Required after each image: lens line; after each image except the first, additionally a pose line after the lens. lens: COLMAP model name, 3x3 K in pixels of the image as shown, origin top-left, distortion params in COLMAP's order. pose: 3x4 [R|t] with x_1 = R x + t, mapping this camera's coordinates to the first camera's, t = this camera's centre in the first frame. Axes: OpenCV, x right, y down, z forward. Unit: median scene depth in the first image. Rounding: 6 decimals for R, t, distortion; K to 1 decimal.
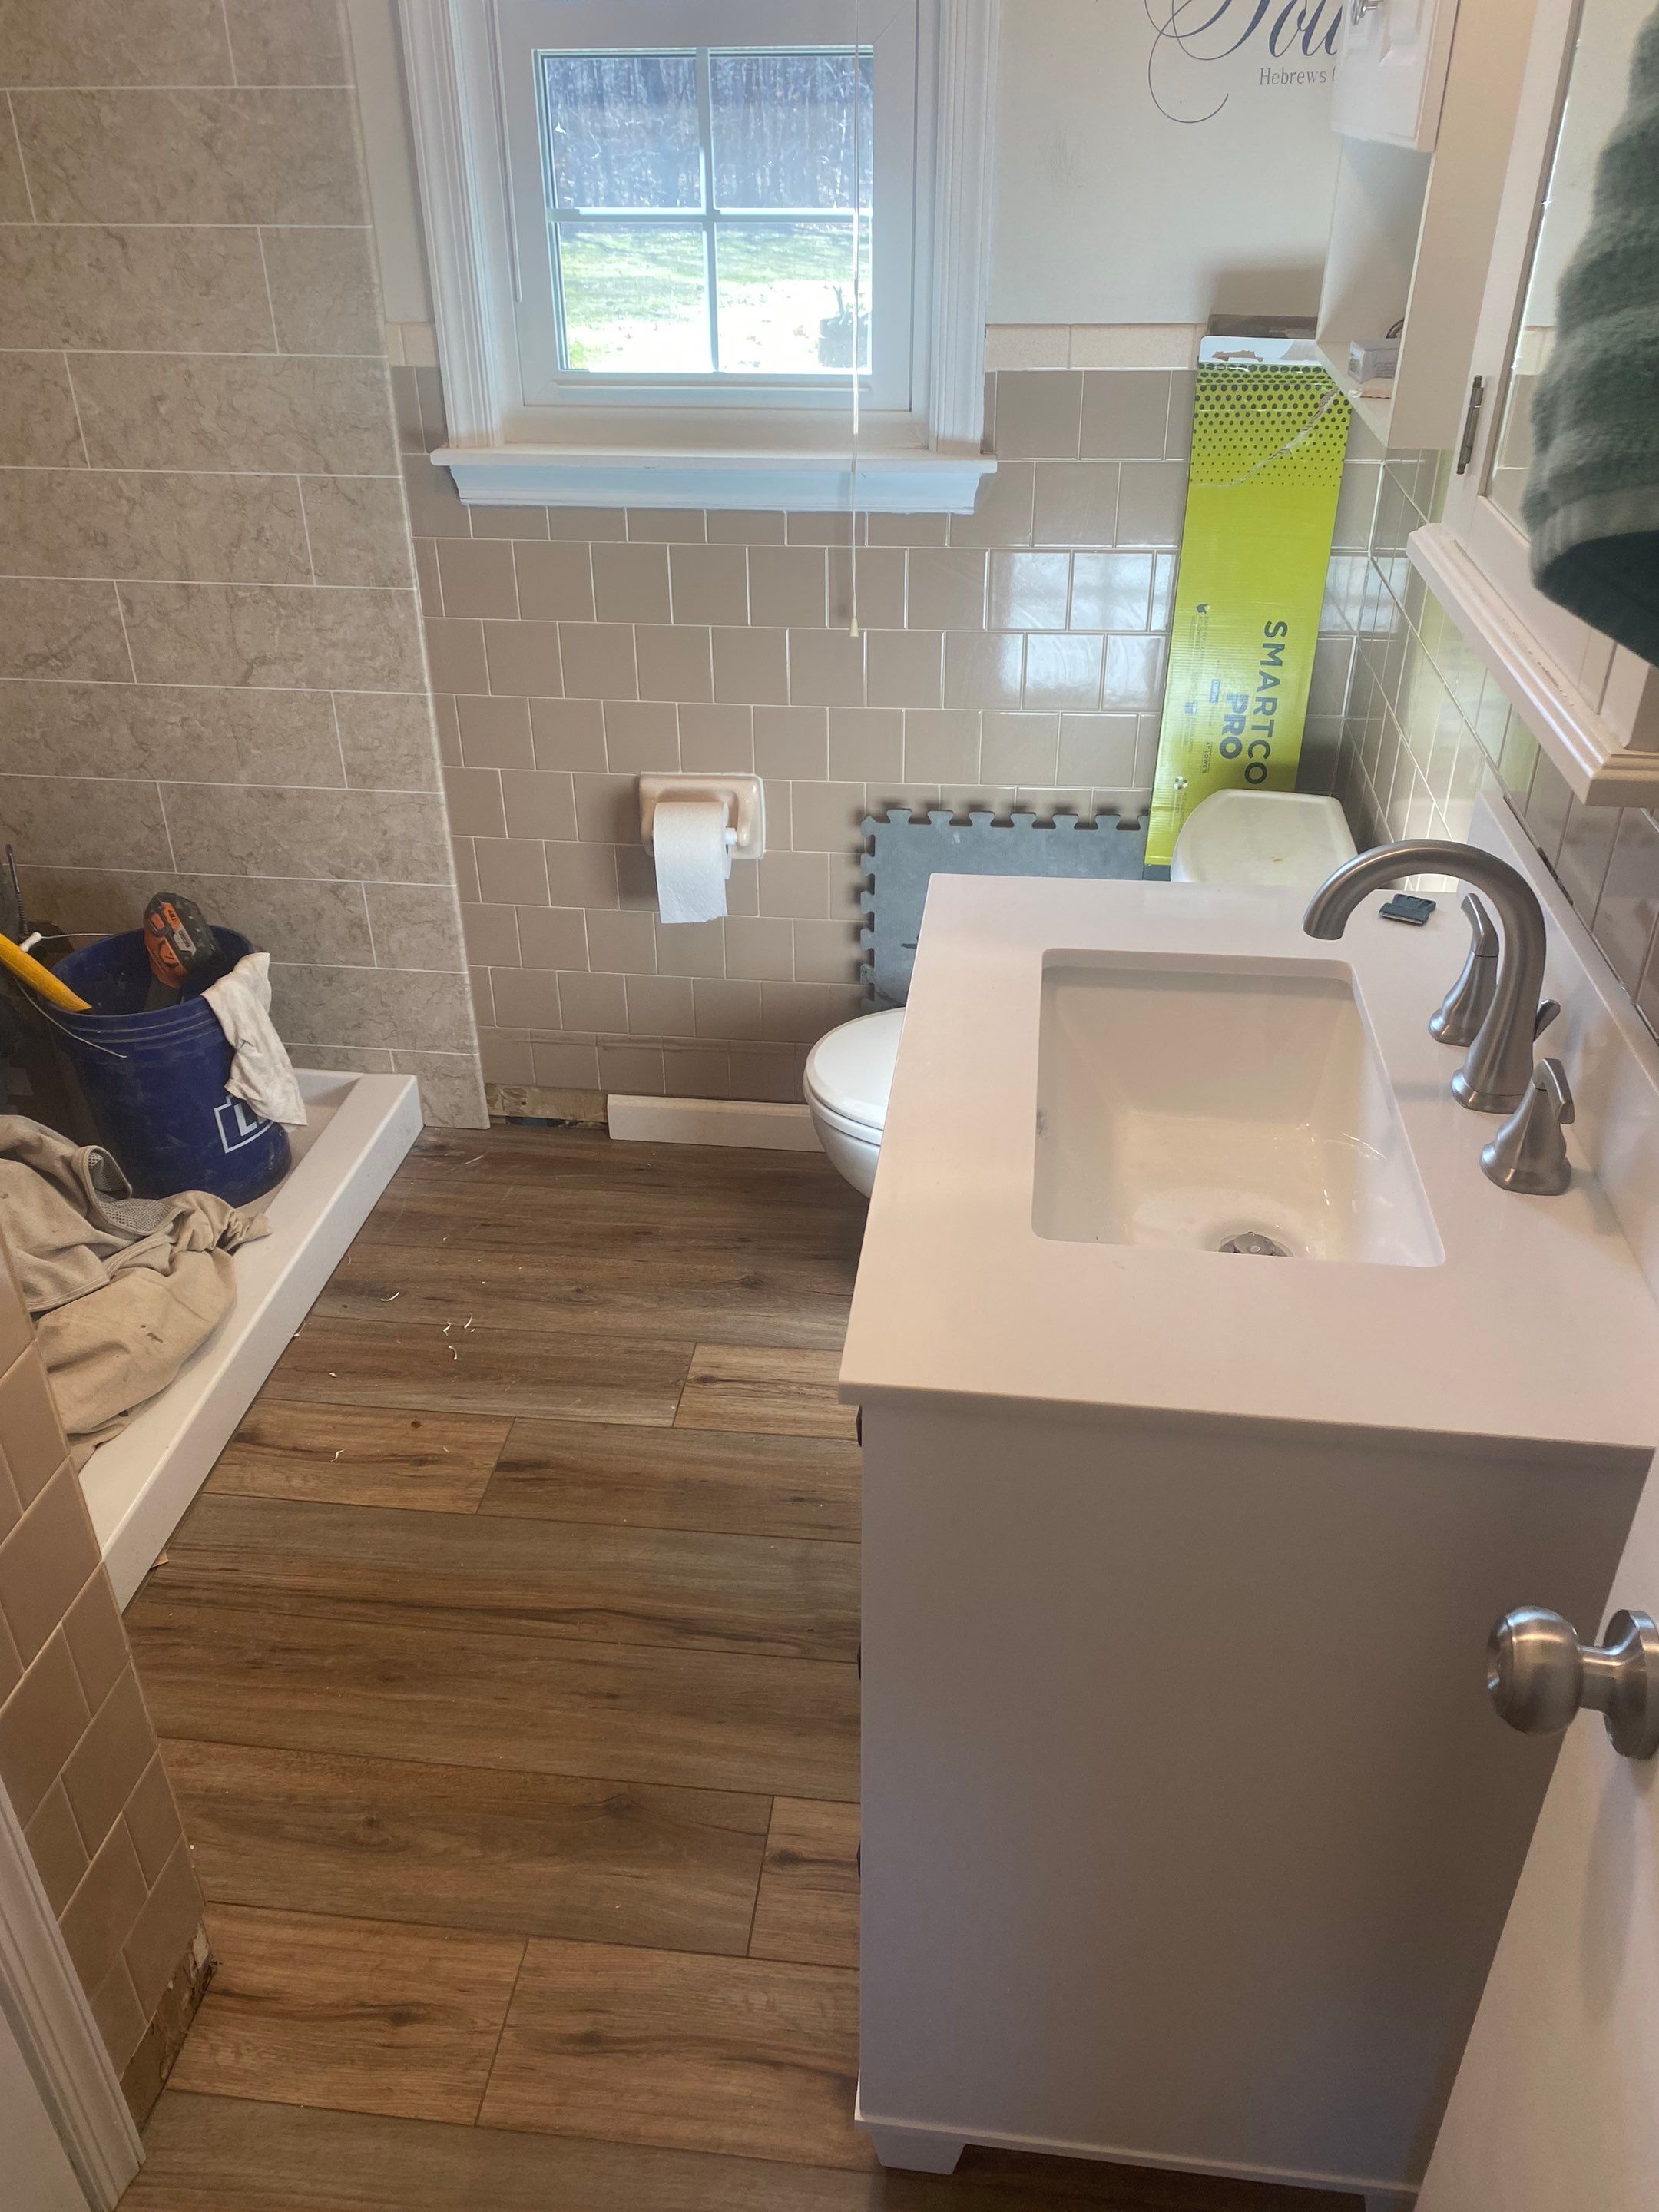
lens RADIAL K [[1659.1, 0, 827.4], [0, 1659.1, 1035.3], [0, 0, 1]] dist [0.039260, -0.054636]
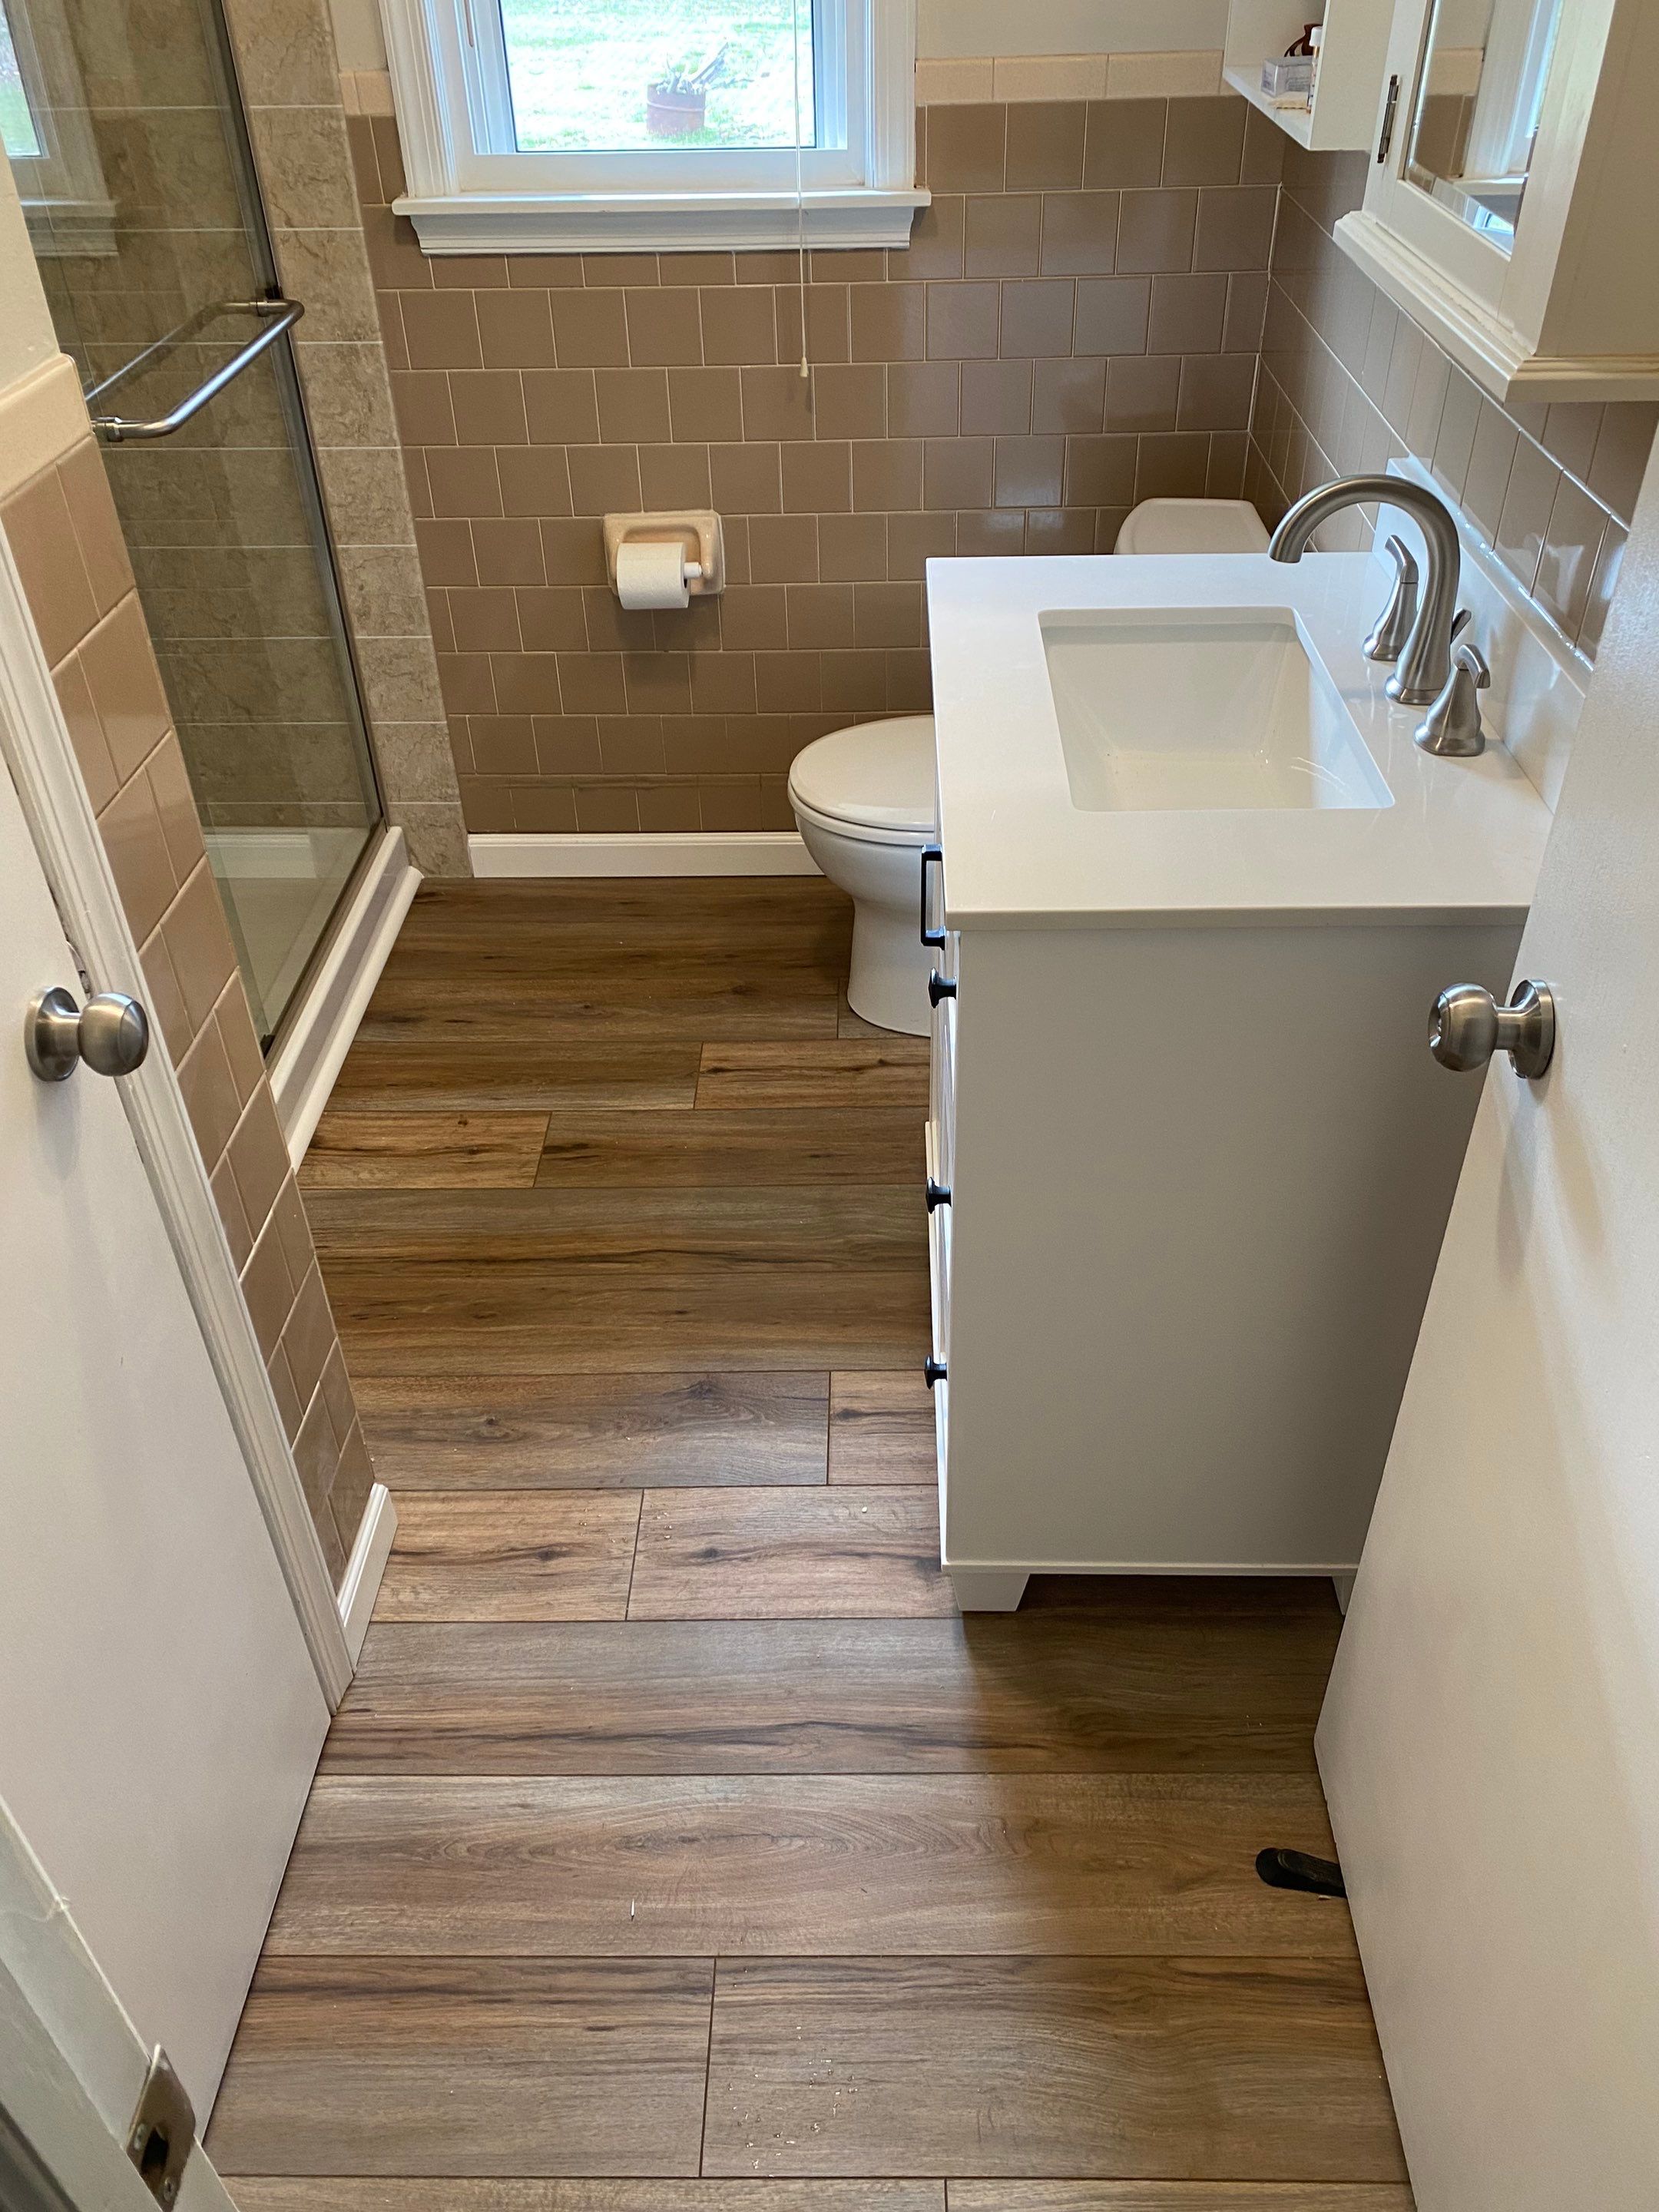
lens RADIAL K [[1688.1, 0, 838.5], [0, 1688.1, 1043.8], [0, 0, 1]] dist [0.052542, -0.060159]
pose [[0.994056, -0.072346, 0.081358, -0.092678], [0.063364, 0.992126, 0.108029, 0.081175], [-0.088533, -0.102232, 0.990813, -0.145708]]
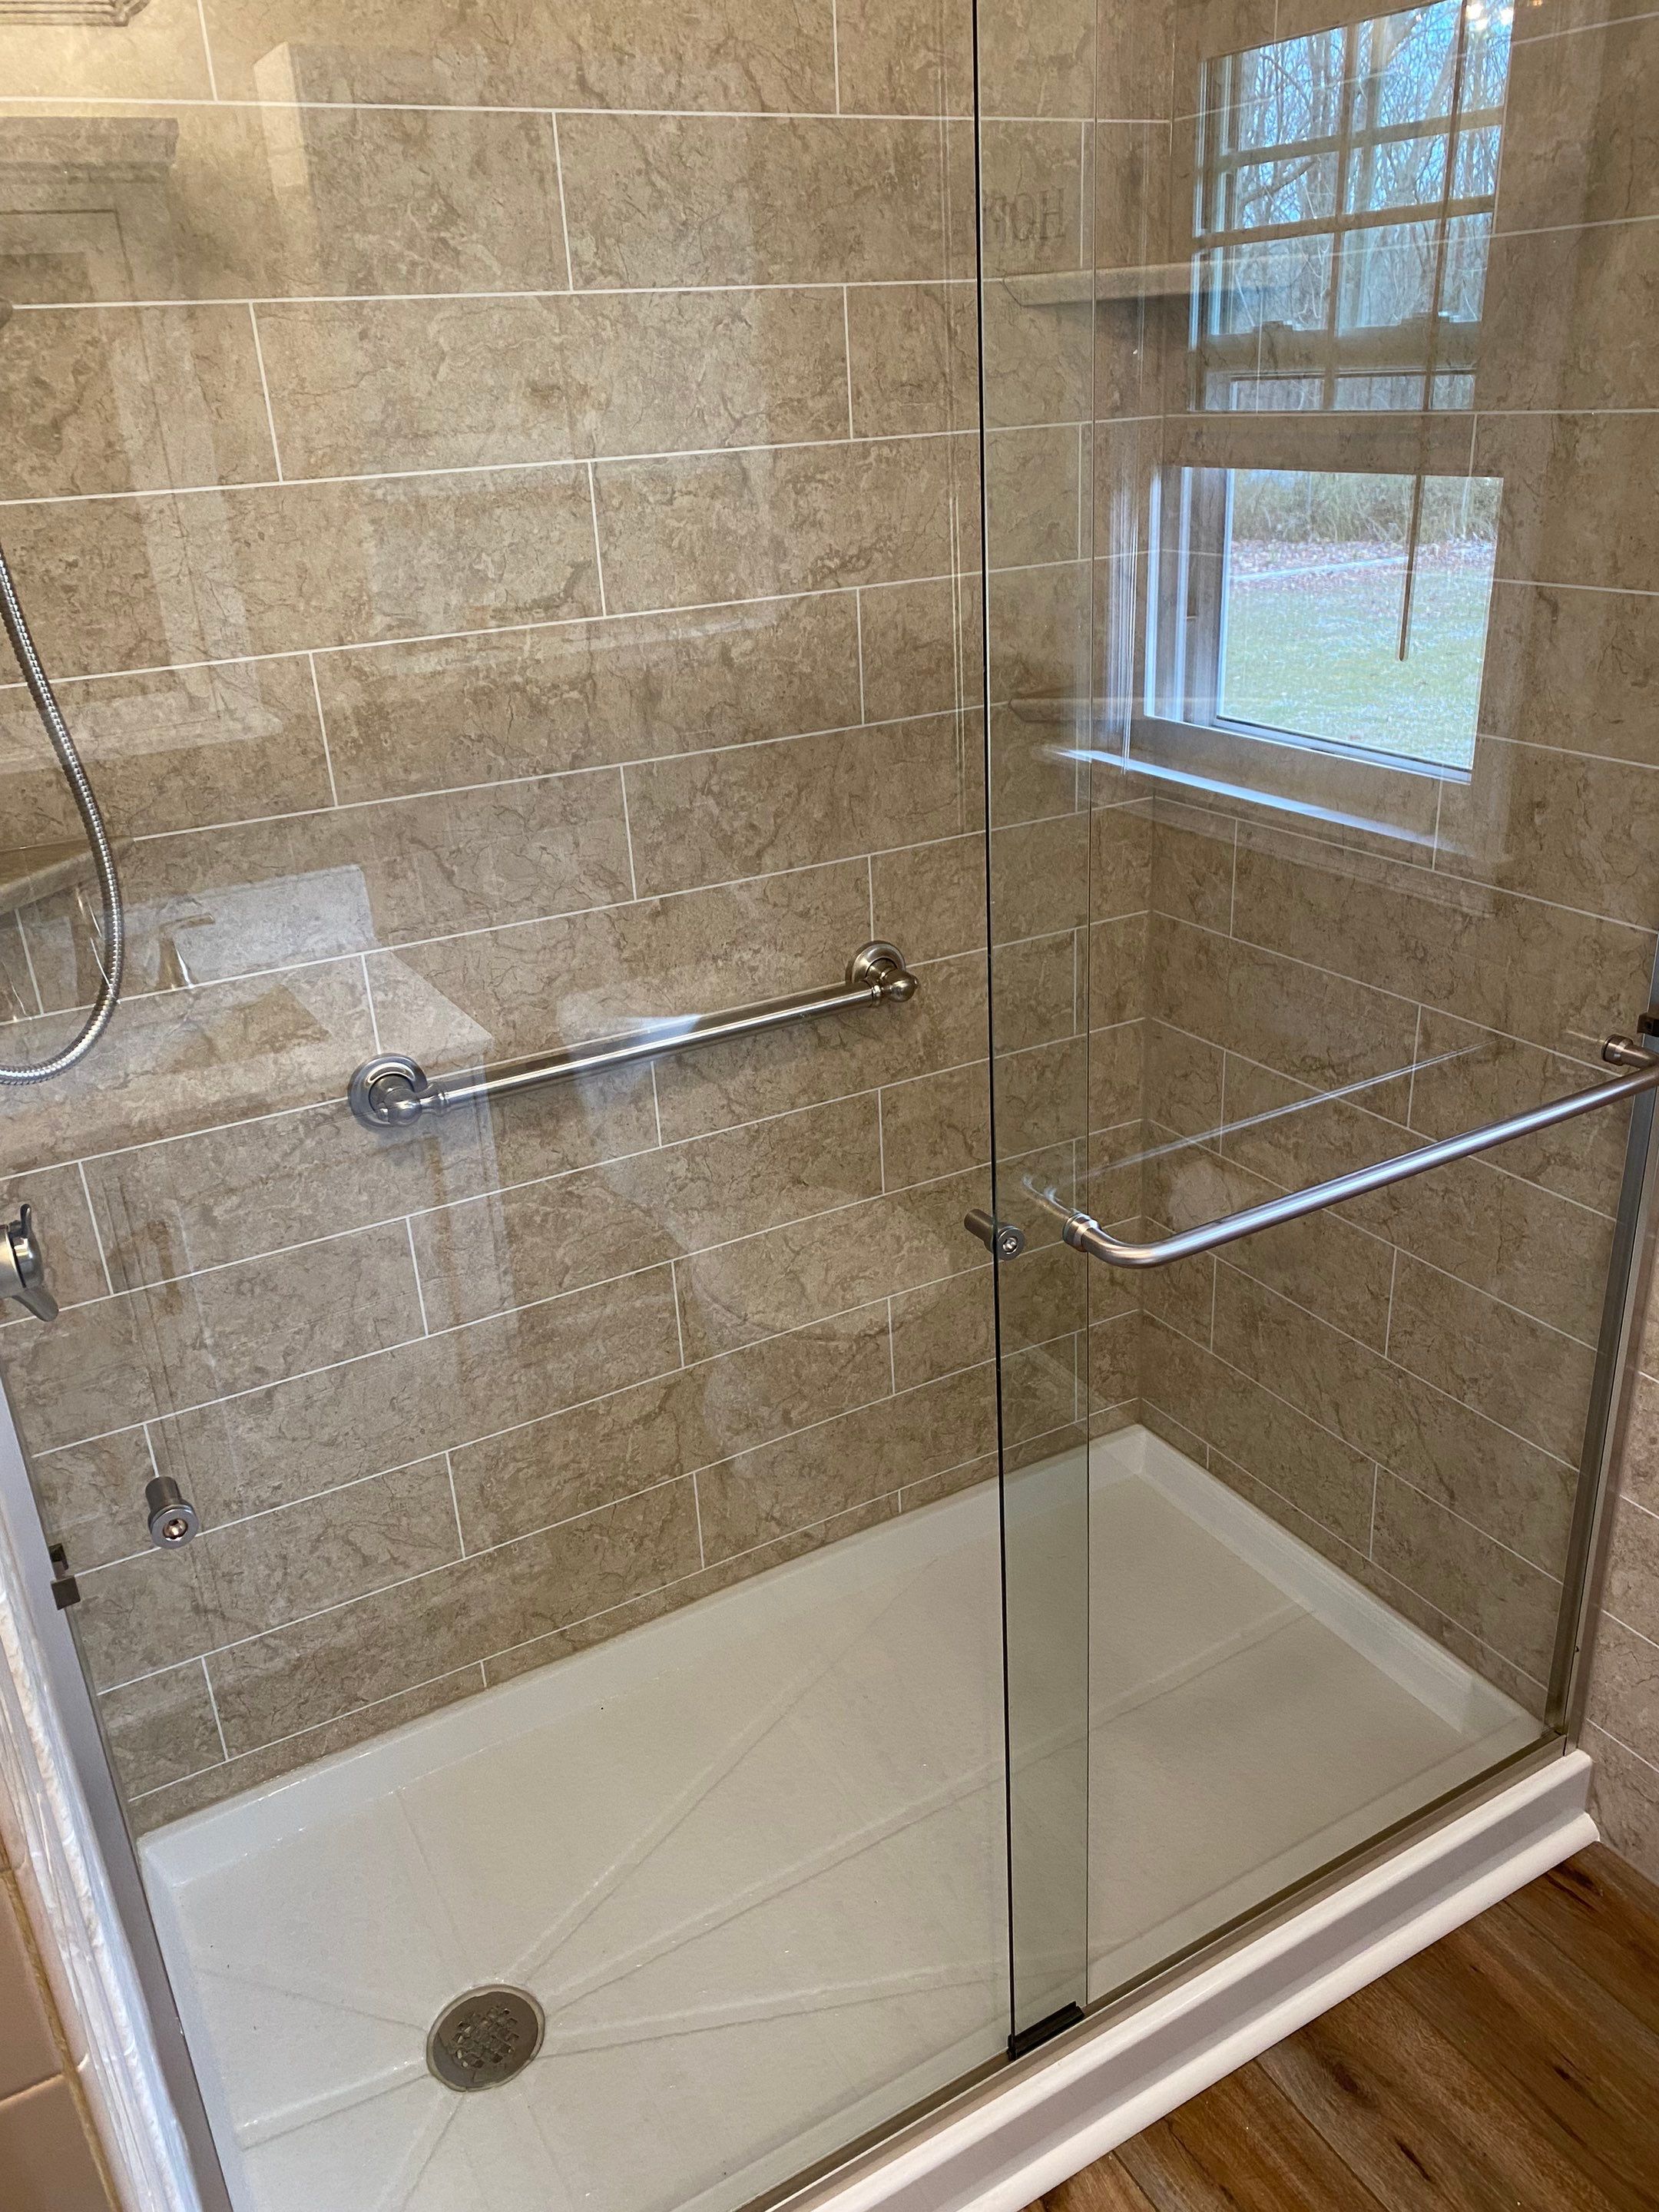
lens RADIAL K [[1659.1, 0, 827.4], [0, 1659.1, 1035.3], [0, 0, 1]] dist [0.039260, -0.054636]
pose [[0.589422, 0.275911, -0.759246, 0.002035], [-0.358728, 0.931510, 0.060022, -0.236101], [0.723806, 0.236985, 0.648030, 0.345951]]
